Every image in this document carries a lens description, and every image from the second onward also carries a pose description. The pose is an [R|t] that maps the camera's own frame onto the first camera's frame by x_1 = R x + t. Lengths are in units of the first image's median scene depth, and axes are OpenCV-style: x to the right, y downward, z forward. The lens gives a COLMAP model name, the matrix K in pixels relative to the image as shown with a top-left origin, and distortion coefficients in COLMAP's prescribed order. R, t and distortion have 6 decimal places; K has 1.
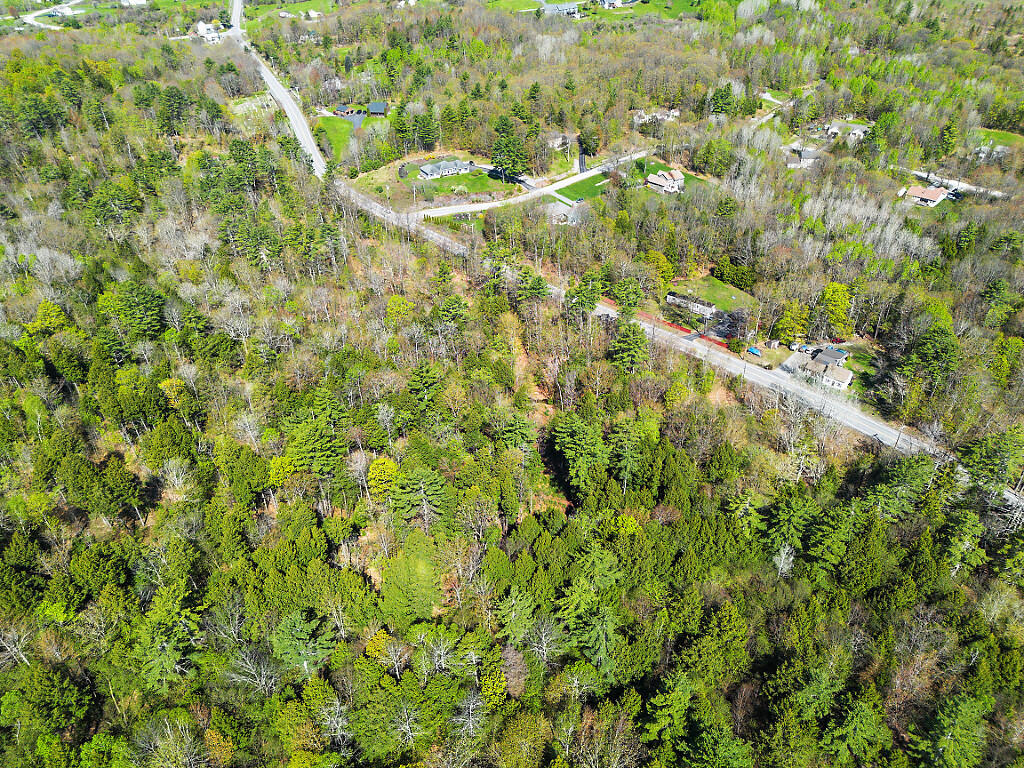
lens RADIAL K [[717.6, 0, 512.0], [0, 717.6, 384.0], [0, 0, 1]] dist [0.070488, -0.062986]
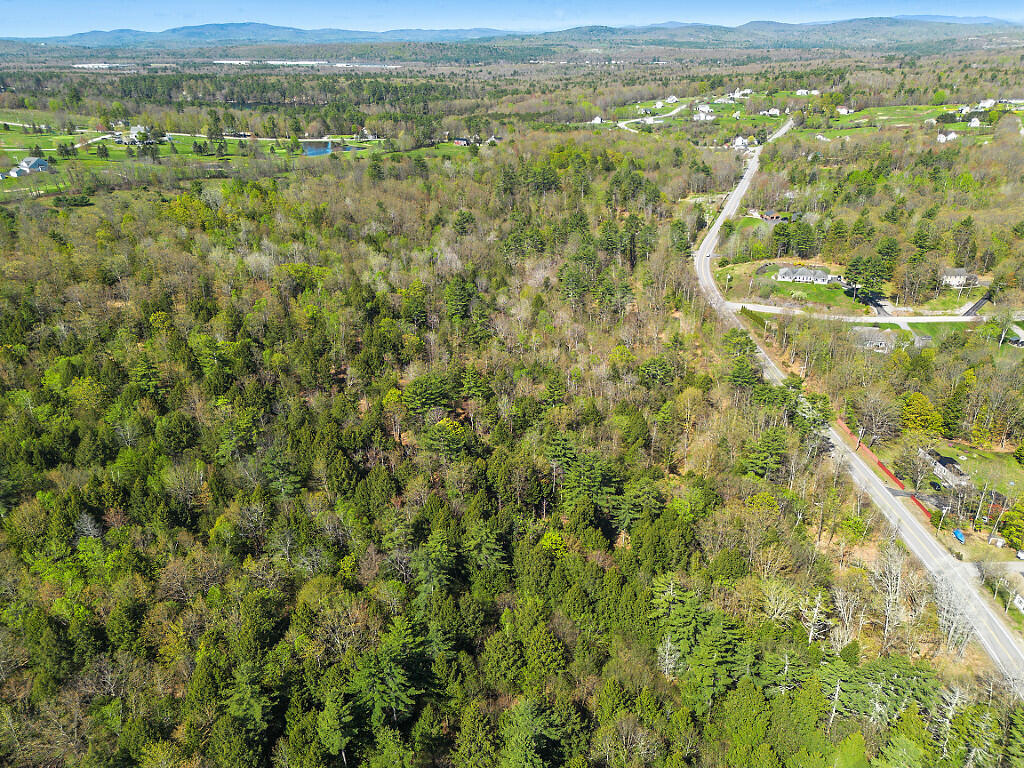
lens RADIAL K [[717.6, 0, 512.0], [0, 717.6, 384.0], [0, 0, 1]] dist [0.070488, -0.062986]
pose [[0.705261, 0.312573, -0.636322, 0.287520], [-0.404214, 0.914664, 0.001294, 0.001064], [0.582425, 0.256297, 0.771423, 0.026421]]
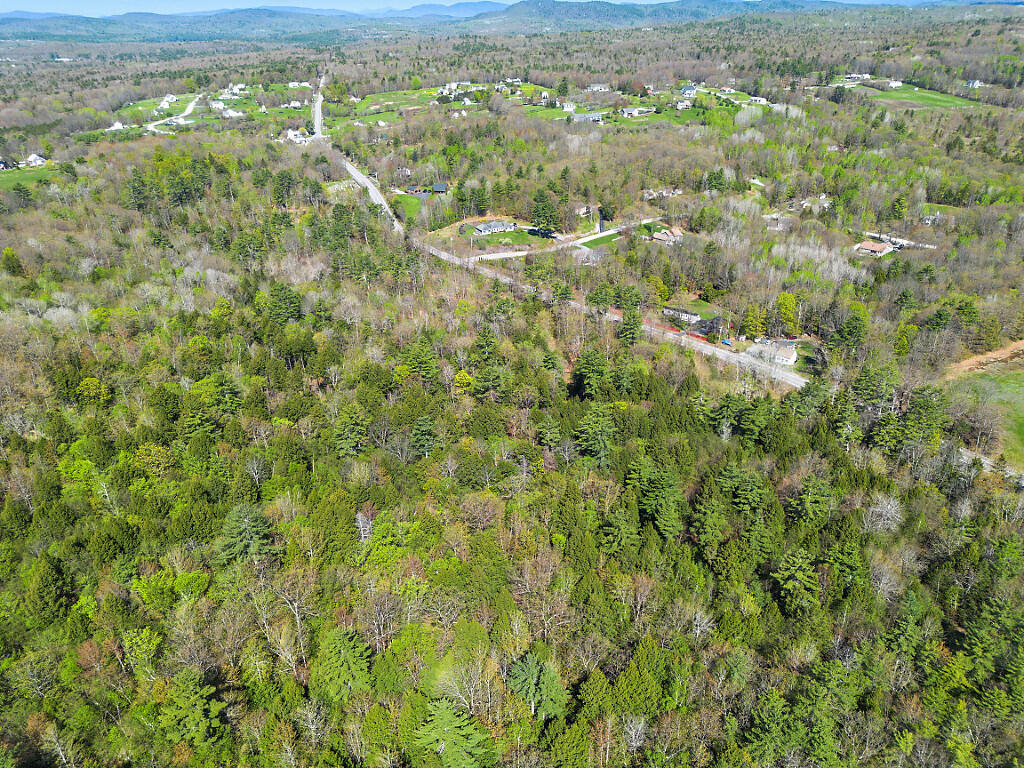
lens RADIAL K [[717.6, 0, 512.0], [0, 717.6, 384.0], [0, 0, 1]] dist [0.070488, -0.062986]
pose [[0.999084, 0.013039, -0.040749, -0.005379], [-0.018457, 0.990599, -0.135544, 0.139884], [0.038599, 0.136172, 0.989933, -0.212638]]
